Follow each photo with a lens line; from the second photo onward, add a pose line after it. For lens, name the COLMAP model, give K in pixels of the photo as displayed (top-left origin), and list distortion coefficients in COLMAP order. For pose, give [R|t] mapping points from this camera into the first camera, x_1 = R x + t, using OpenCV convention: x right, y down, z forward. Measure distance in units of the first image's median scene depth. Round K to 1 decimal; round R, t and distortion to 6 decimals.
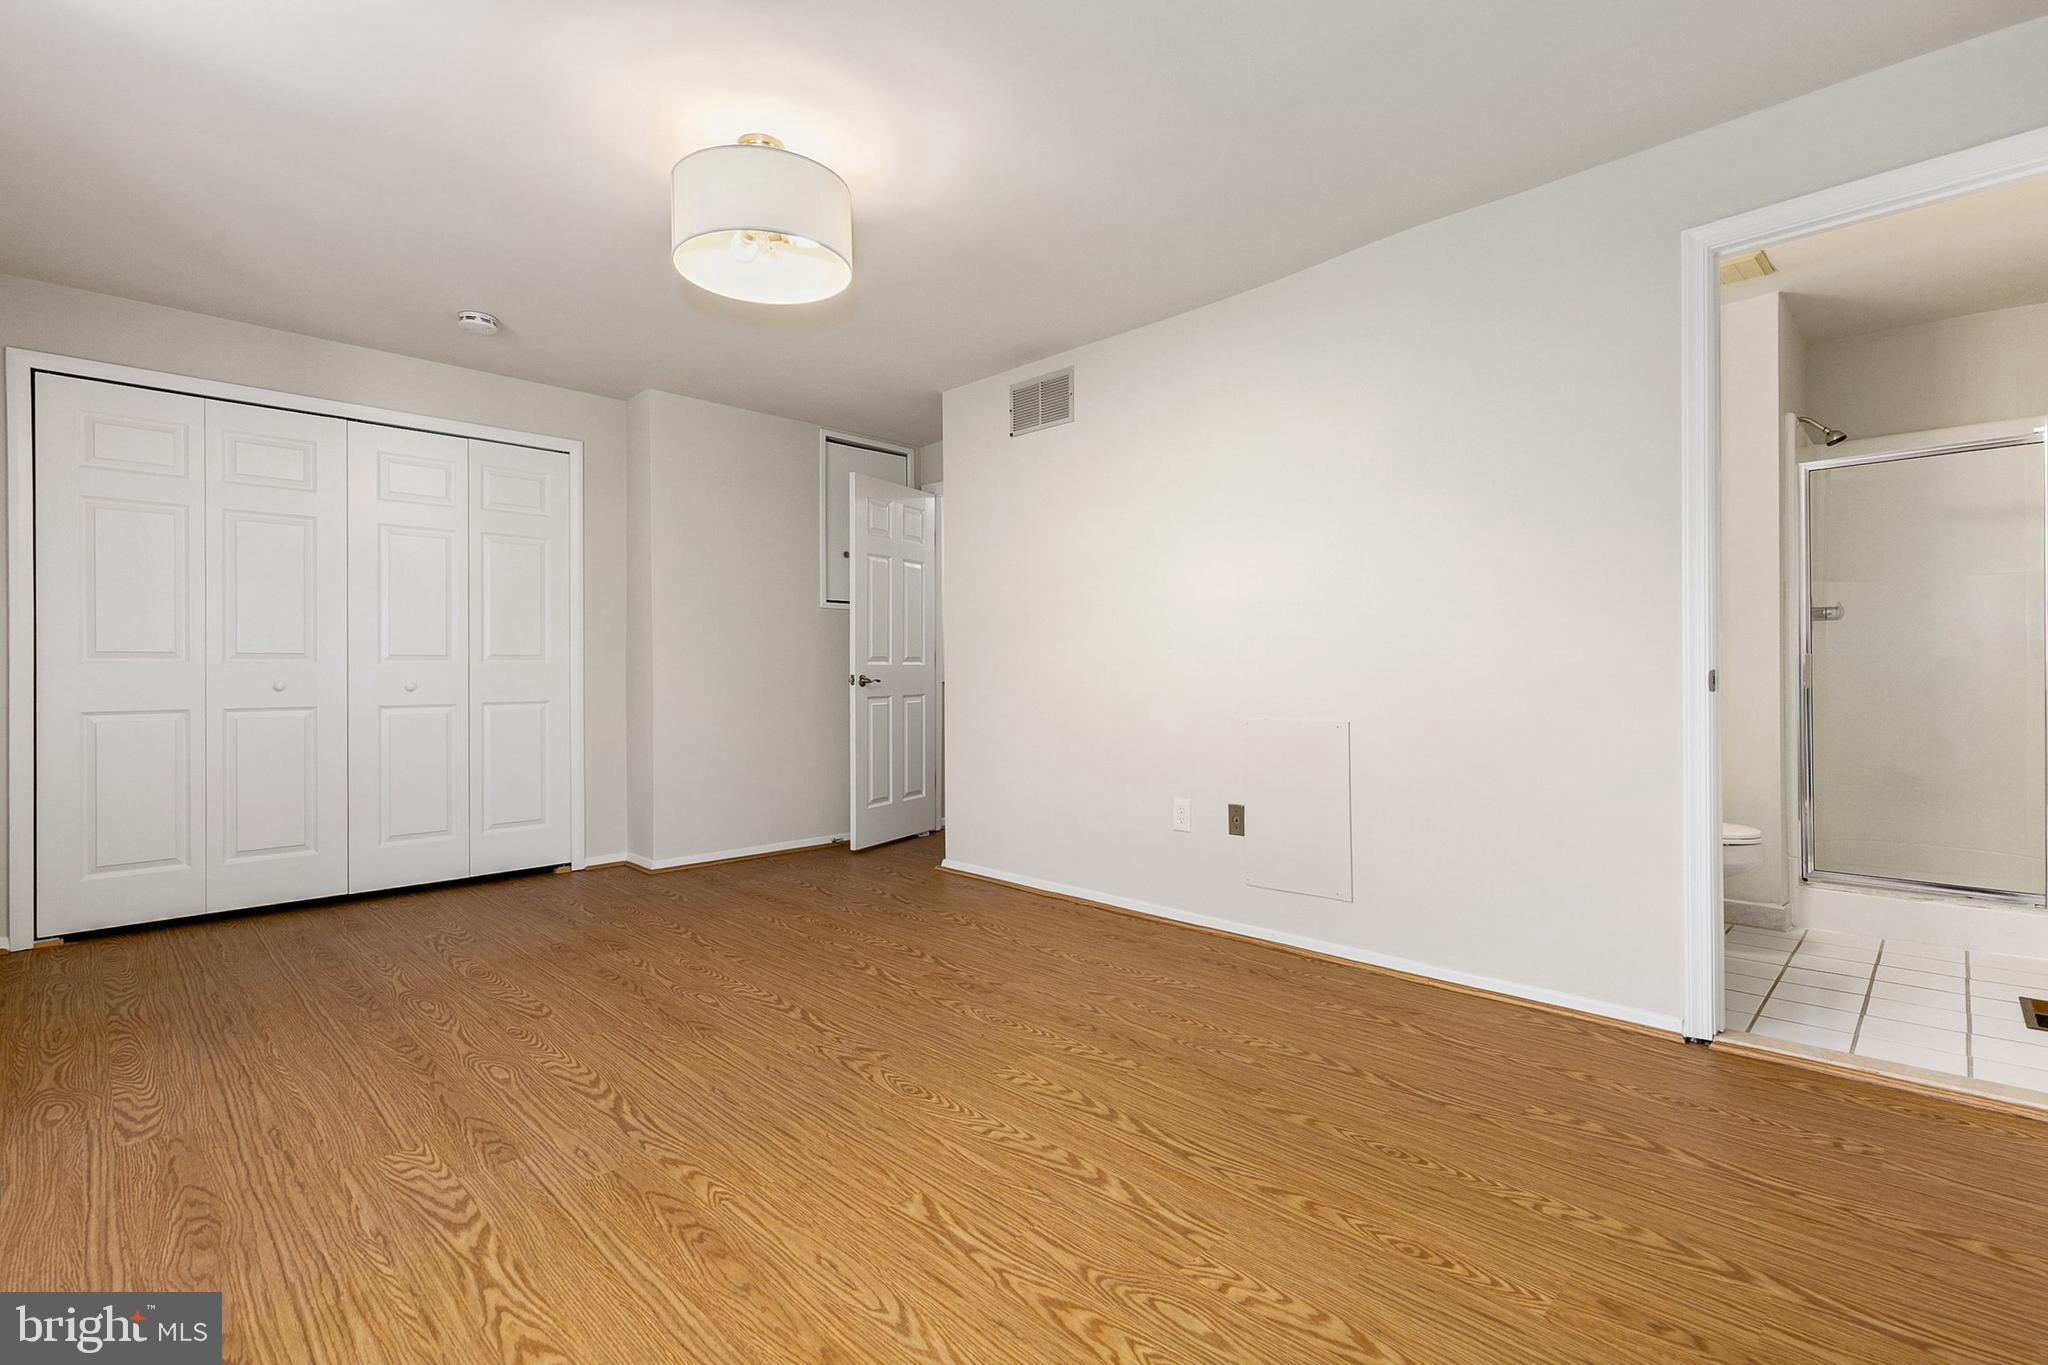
lens RADIAL K [[930.2, 0, 1014.1], [0, 930.2, 695.4], [0, 0, 1]] dist [0.009279, -0.002169]
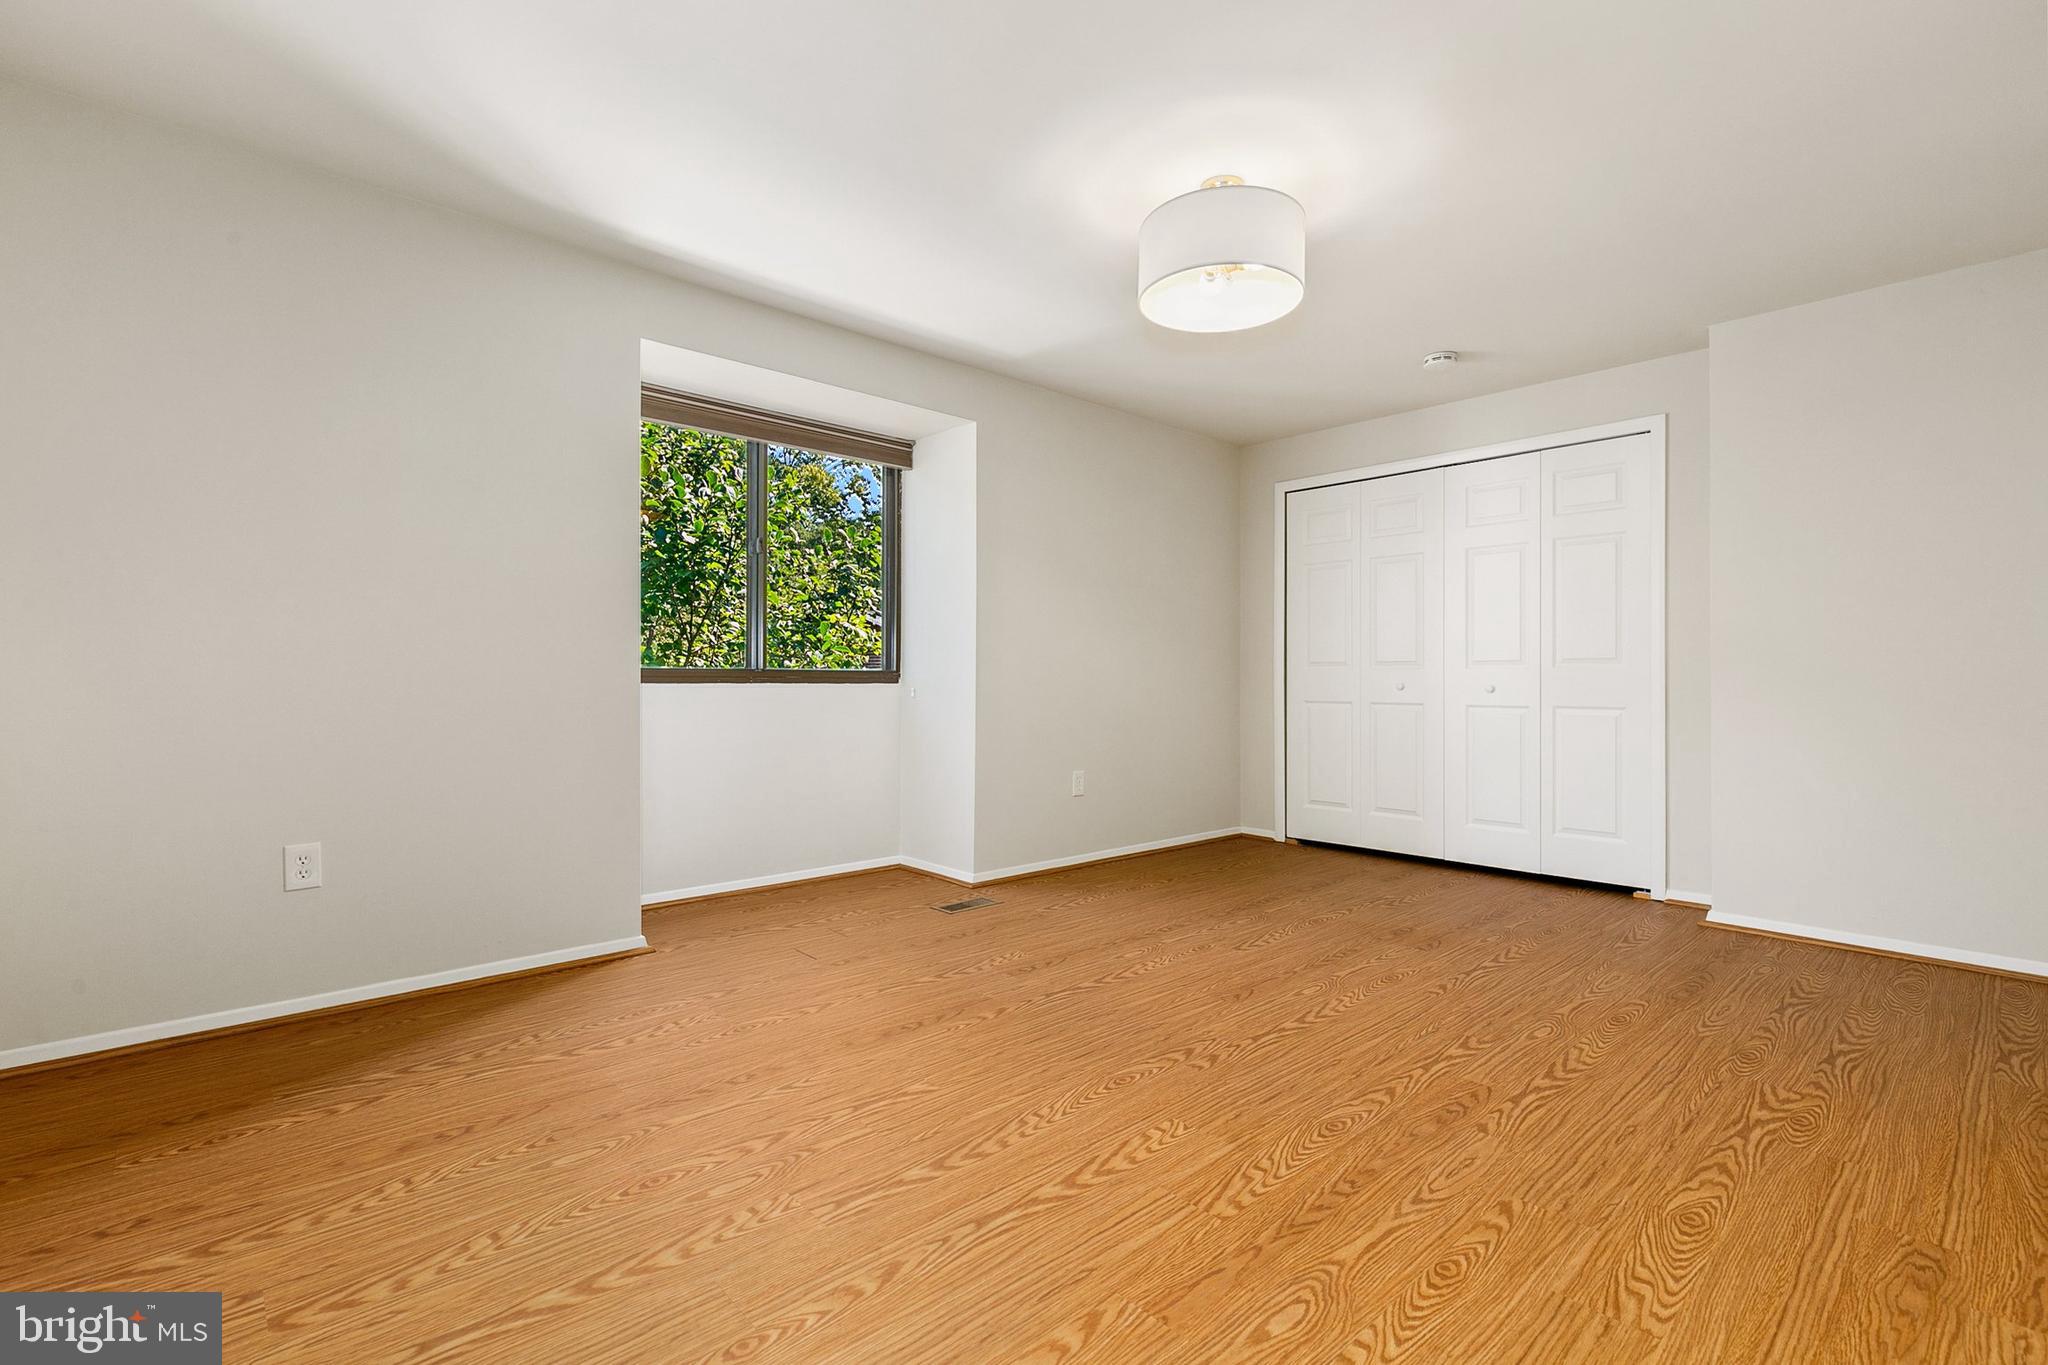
lens RADIAL K [[930.2, 0, 1023.1], [0, 930.2, 671.6], [0, 0, 1]] dist [0.009279, -0.002169]
pose [[-0.039921, -0.004563, -0.999192, 0.676148], [-0.027248, 0.999623, -0.003477, -0.012538], [0.998831, 0.027087, -0.040031, 0.680076]]
